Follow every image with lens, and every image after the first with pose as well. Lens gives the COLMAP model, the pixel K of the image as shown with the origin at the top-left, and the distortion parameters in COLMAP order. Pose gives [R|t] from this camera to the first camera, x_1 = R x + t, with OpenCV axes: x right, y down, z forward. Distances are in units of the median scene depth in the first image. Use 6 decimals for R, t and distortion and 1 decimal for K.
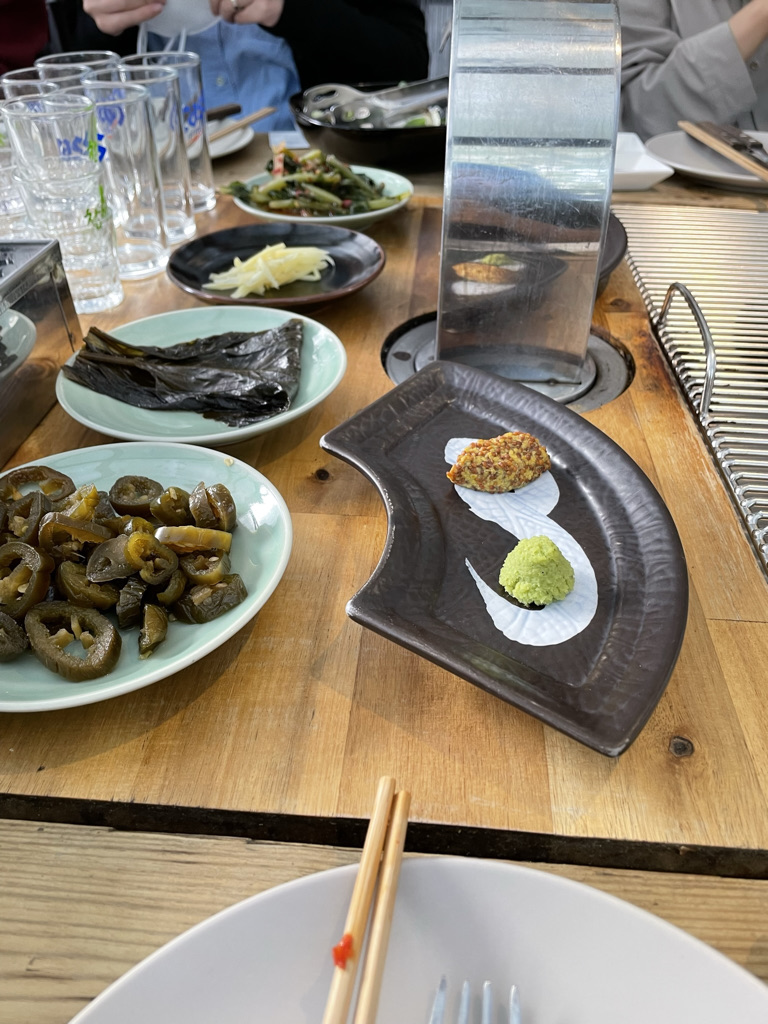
lens RADIAL K [[786.3, 0, 386.7], [0, 786.3, 510.1], [0, 0, 1]] dist [0.060290, -0.066150]
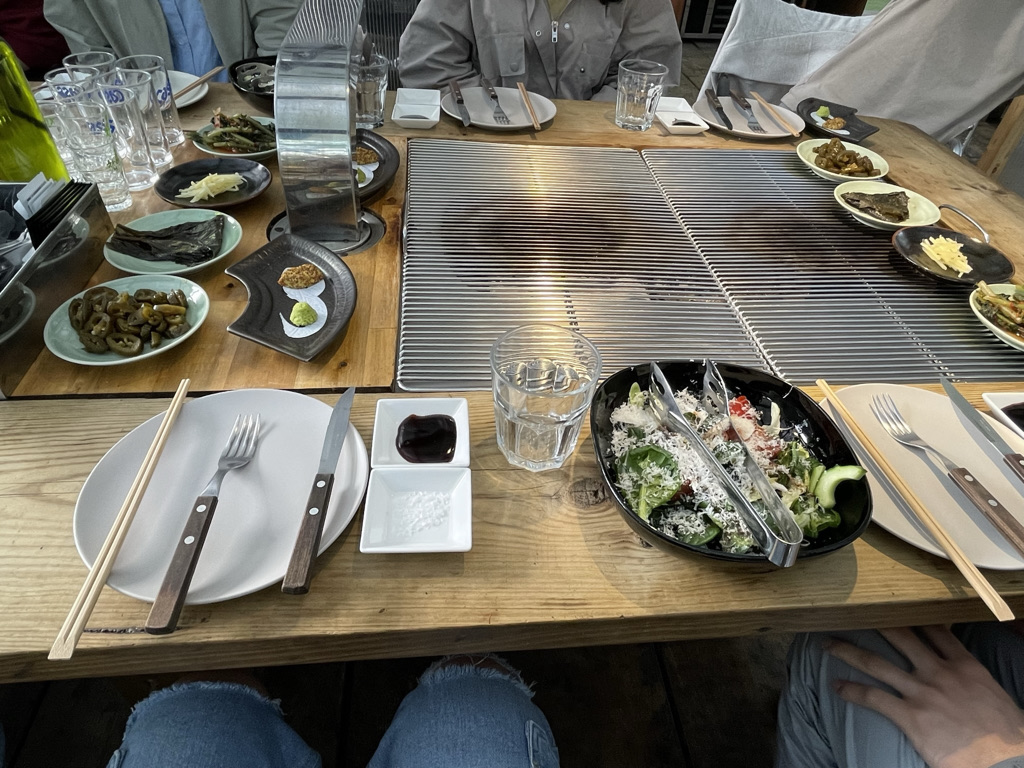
lens RADIAL K [[647.2, 0, 518.1], [0, 647.2, 384.7], [0, 0, 1]] dist [0.002955, -0.002321]
pose [[0.980964, -0.076429, 0.178515, 0.378631], [0.061086, 0.994073, 0.089927, 0.123637], [-0.184330, -0.077310, 0.979819, -1.044246]]
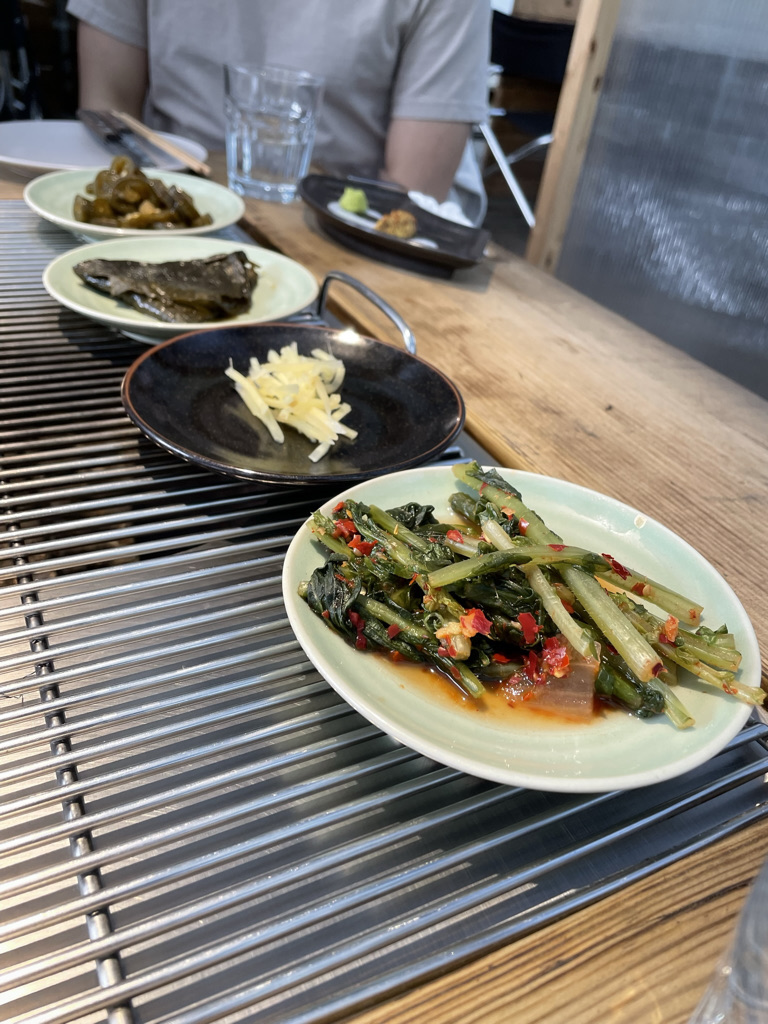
lens RADIAL K [[786.3, 0, 383.7], [0, 786.3, 513.5], [0, 0, 1]] dist [0.060290, -0.066150]
pose [[0.854283, -0.212355, 0.474453, 1.871183], [0.219052, 0.974814, 0.041887, 0.087658], [-0.471398, 0.068147, 0.879284, 0.047695]]
